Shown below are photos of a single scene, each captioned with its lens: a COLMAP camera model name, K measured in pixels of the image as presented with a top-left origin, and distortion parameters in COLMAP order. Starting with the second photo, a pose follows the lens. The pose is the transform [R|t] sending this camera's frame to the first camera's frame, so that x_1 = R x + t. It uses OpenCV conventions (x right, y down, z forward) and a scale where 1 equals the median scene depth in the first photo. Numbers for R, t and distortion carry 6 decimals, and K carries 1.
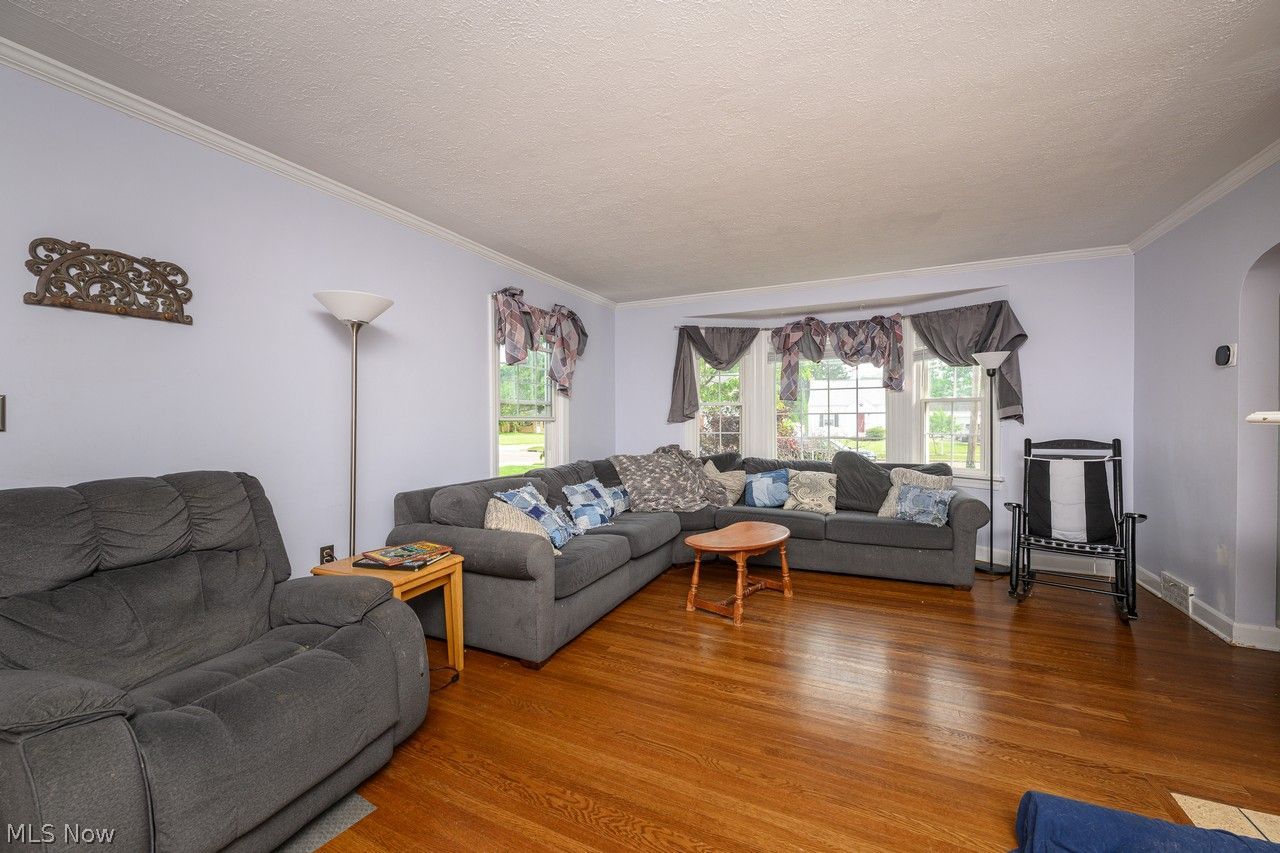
lens RADIAL K [[497.2, 0, 637.6], [0, 497.2, 421.5], [0, 0, 1]] dist [-0.000529, -0.000405]
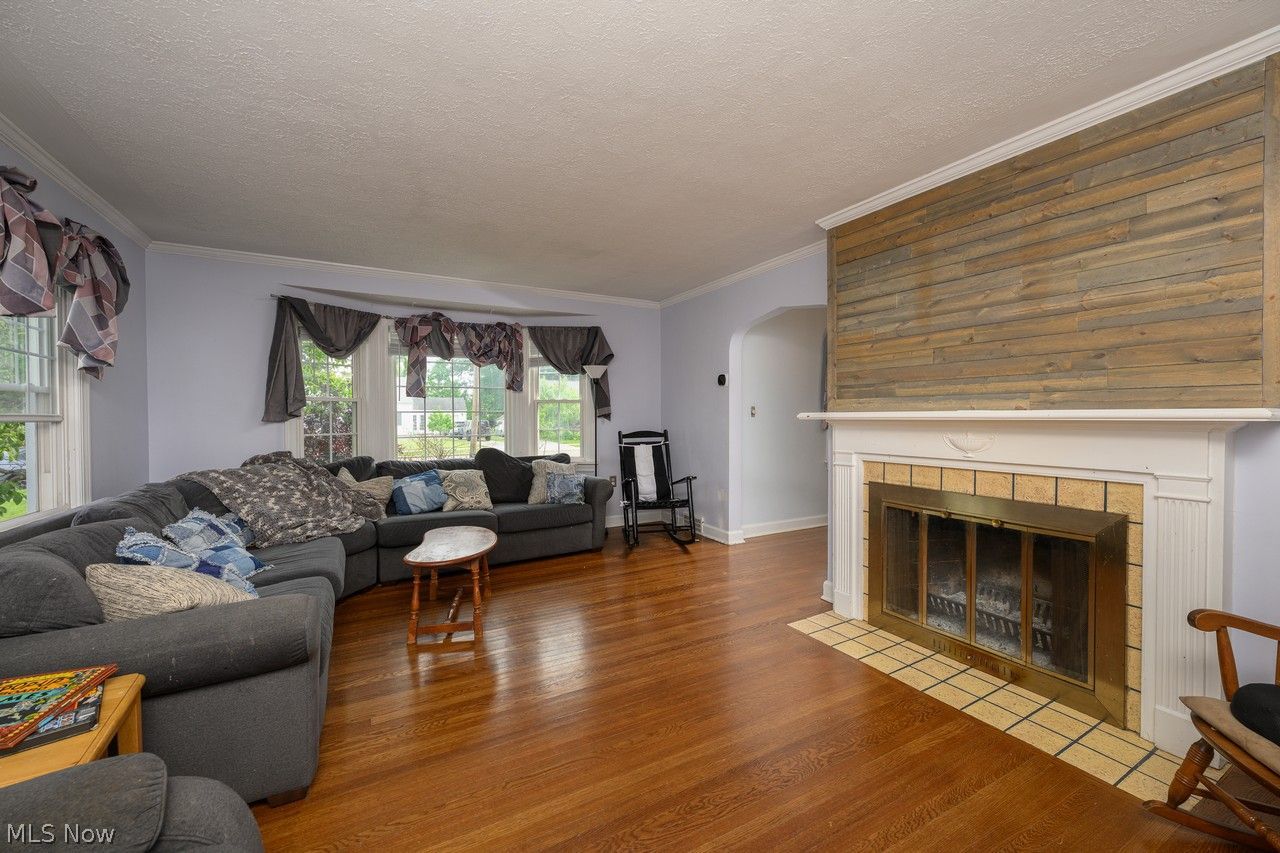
lens RADIAL K [[497.2, 0, 632.6], [0, 497.2, 421.9], [0, 0, 1]] dist [-0.000529, -0.000405]
pose [[0.593788, -0.009324, 0.804567, -0.248653], [0.005742, 0.999956, 0.007351, -0.001123], [-0.804601, 0.000255, 0.593816, 0.135172]]
